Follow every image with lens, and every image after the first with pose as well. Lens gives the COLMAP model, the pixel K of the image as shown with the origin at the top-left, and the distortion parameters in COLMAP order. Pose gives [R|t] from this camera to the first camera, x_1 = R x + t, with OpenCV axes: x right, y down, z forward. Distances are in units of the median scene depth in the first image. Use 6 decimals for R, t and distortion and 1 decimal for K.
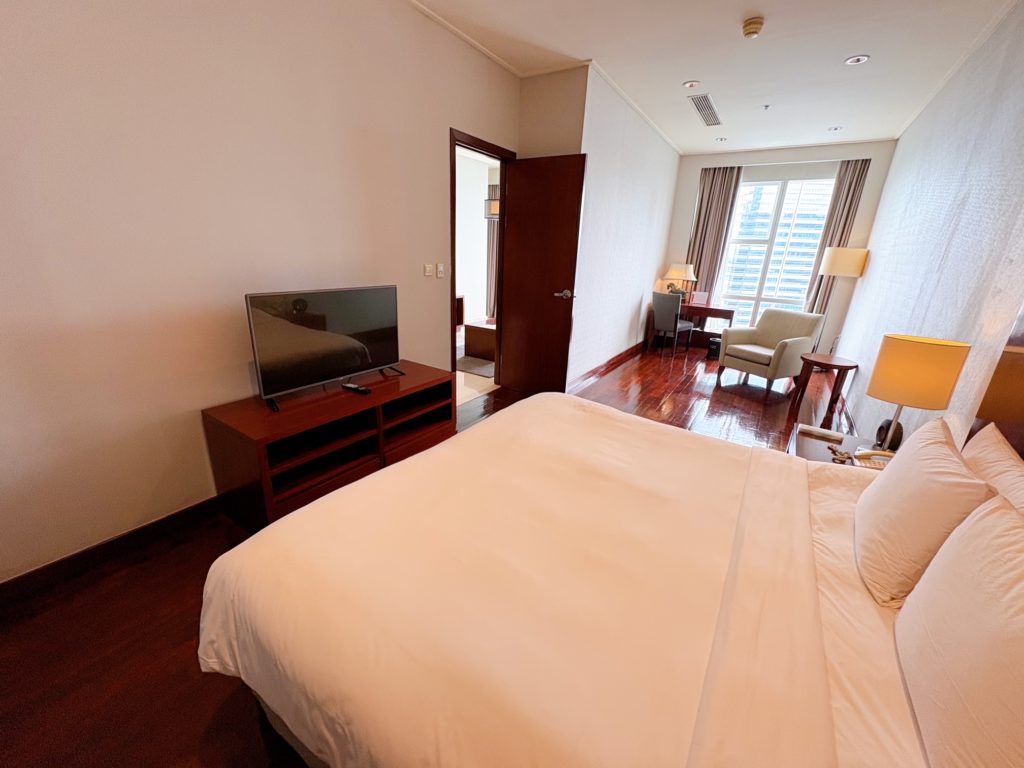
lens RADIAL K [[410.6, 0, 510.8], [0, 410.6, 385.1], [0, 0, 1]] dist [0.000453, 0.000507]
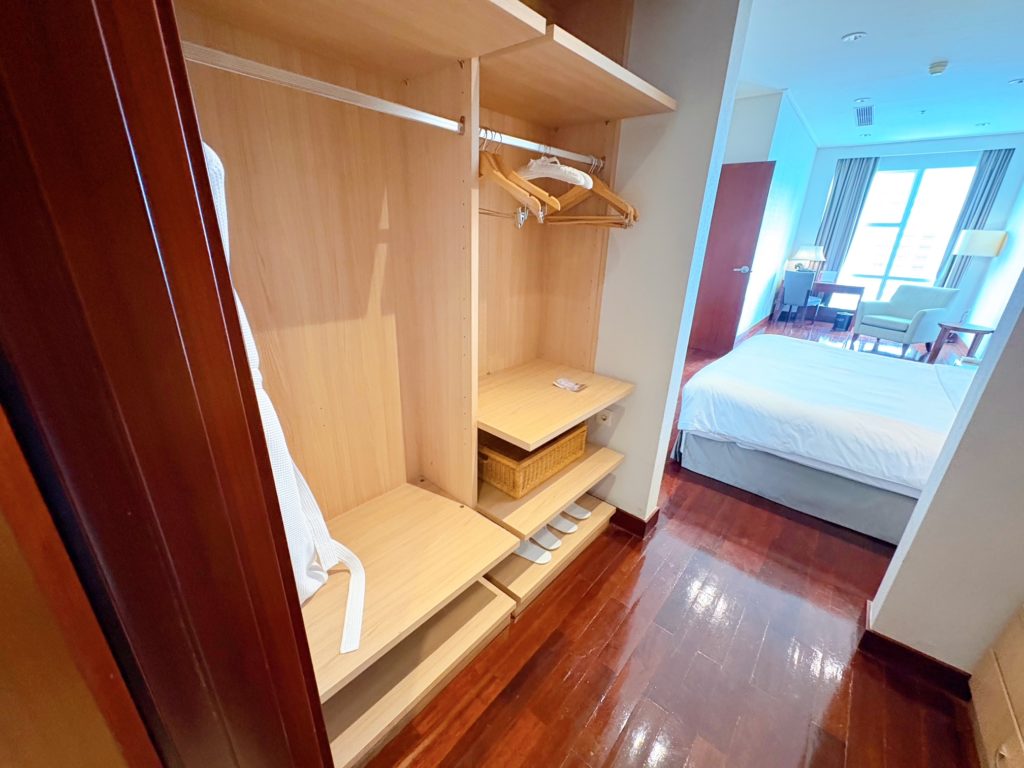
lens RADIAL K [[410.6, 0, 511.7], [0, 410.6, 384.3], [0, 0, 1]] dist [0.000453, 0.000507]
pose [[0.992069, 0.034430, -0.120887, -0.285852], [-0.030330, 0.998906, 0.035595, 0.078439], [0.121981, -0.031646, 0.992028, -0.260324]]
